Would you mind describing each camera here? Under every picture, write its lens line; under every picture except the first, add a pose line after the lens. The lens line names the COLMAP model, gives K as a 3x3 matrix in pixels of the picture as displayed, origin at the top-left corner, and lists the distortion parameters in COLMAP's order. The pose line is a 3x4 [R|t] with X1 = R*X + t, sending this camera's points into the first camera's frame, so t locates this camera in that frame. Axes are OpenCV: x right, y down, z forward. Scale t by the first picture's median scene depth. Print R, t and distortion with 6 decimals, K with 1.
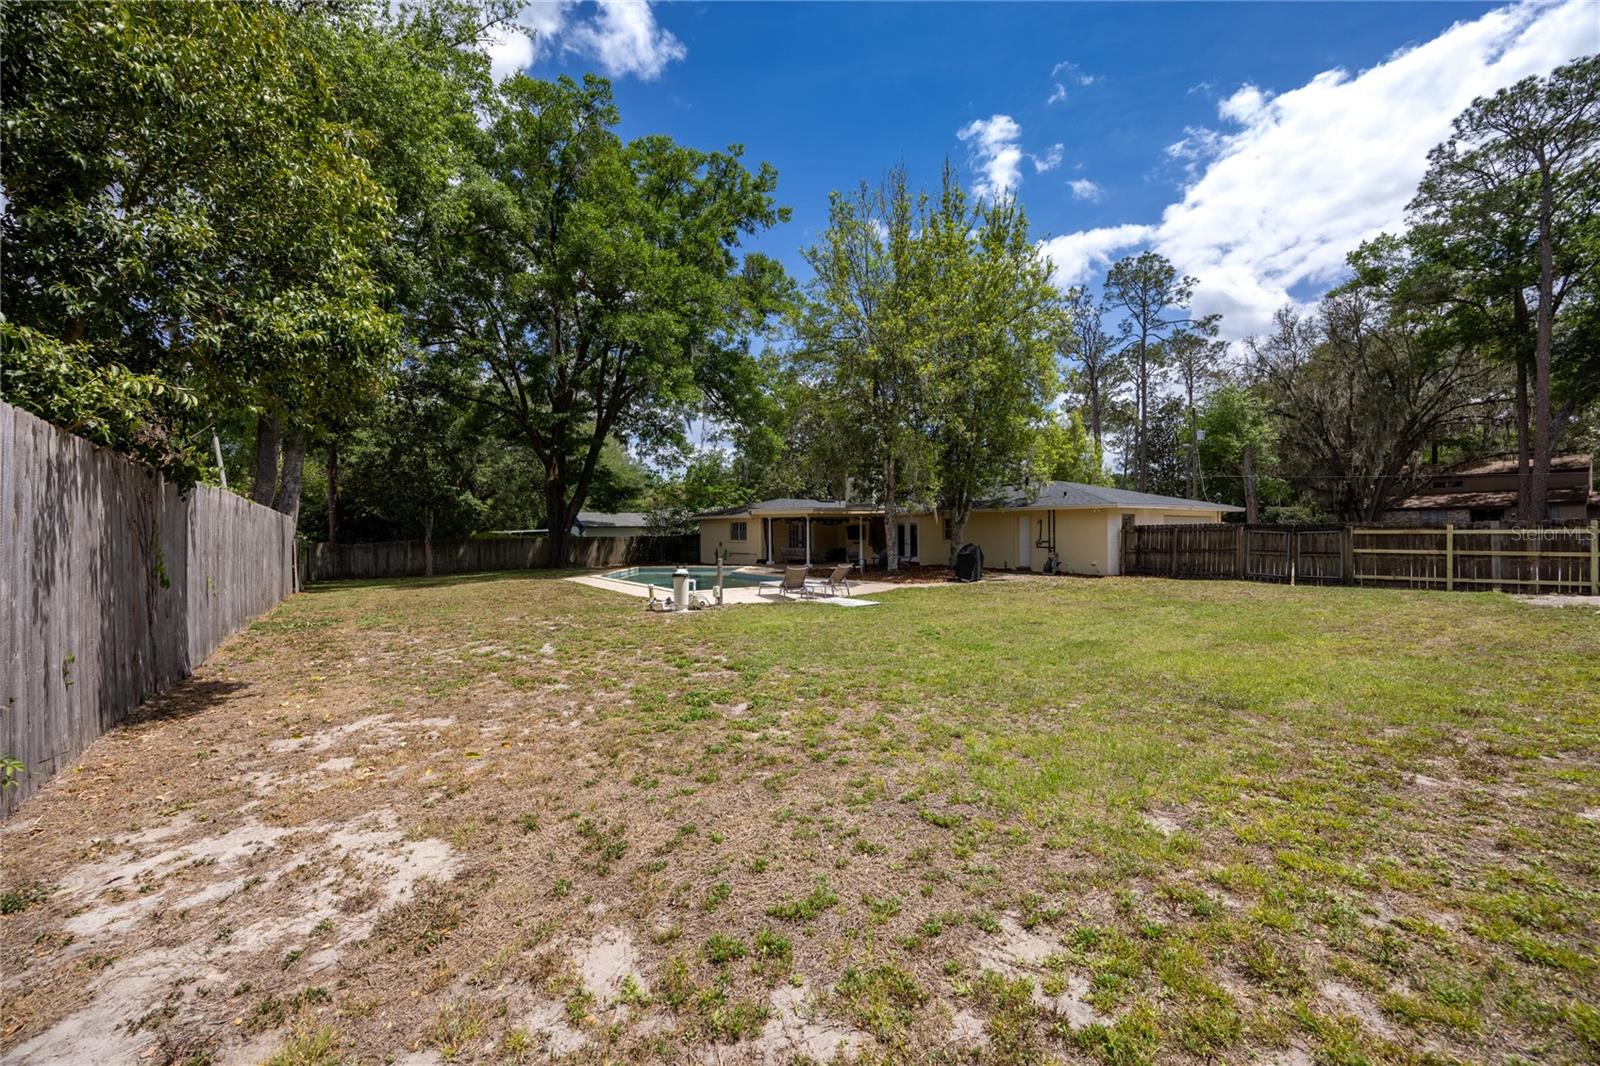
lens RADIAL K [[610.1, 0, 797.9], [0, 610.1, 536.3], [0, 0, 1]] dist [0.010348, 0.000102]
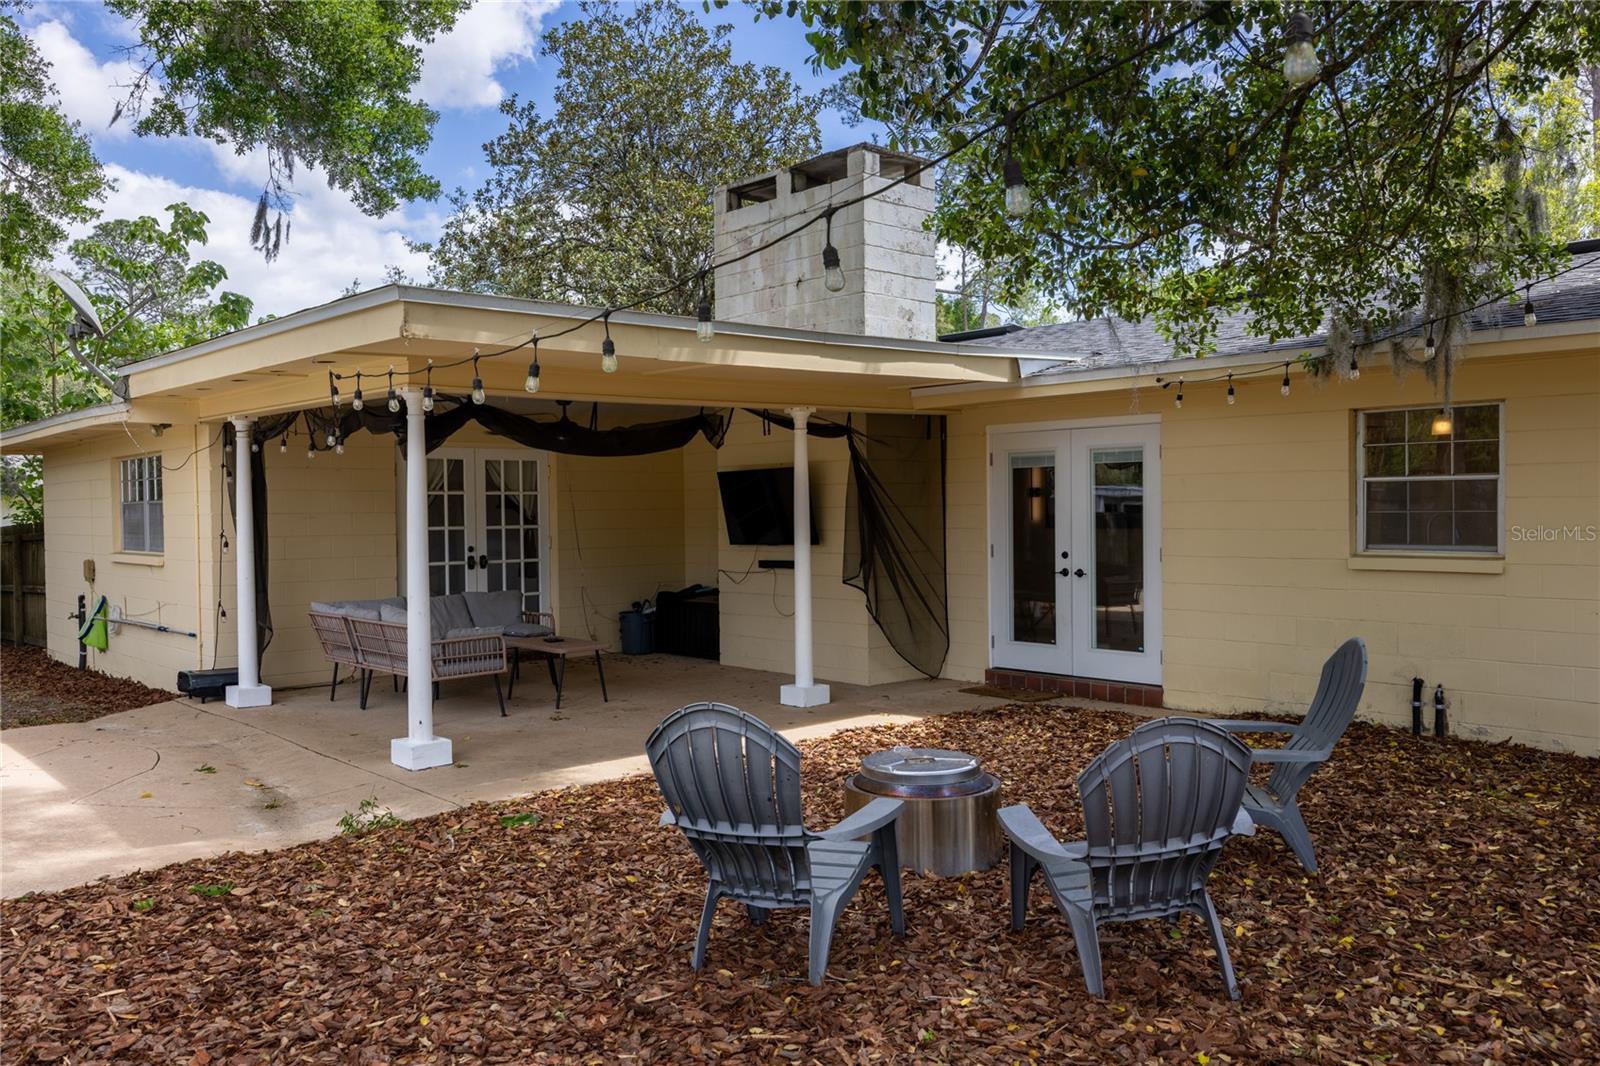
lens RADIAL K [[1244.1, 0, 788.7], [0, 1244.1, 532.2], [0, 0, 1]] dist [-0.003878, 0.005235]
pose [[0.994383, -0.005999, 0.105675, 0.062210], [0.004996, 0.999940, 0.009754, -0.002864], [-0.105728, -0.009171, 0.994353, 0.644996]]
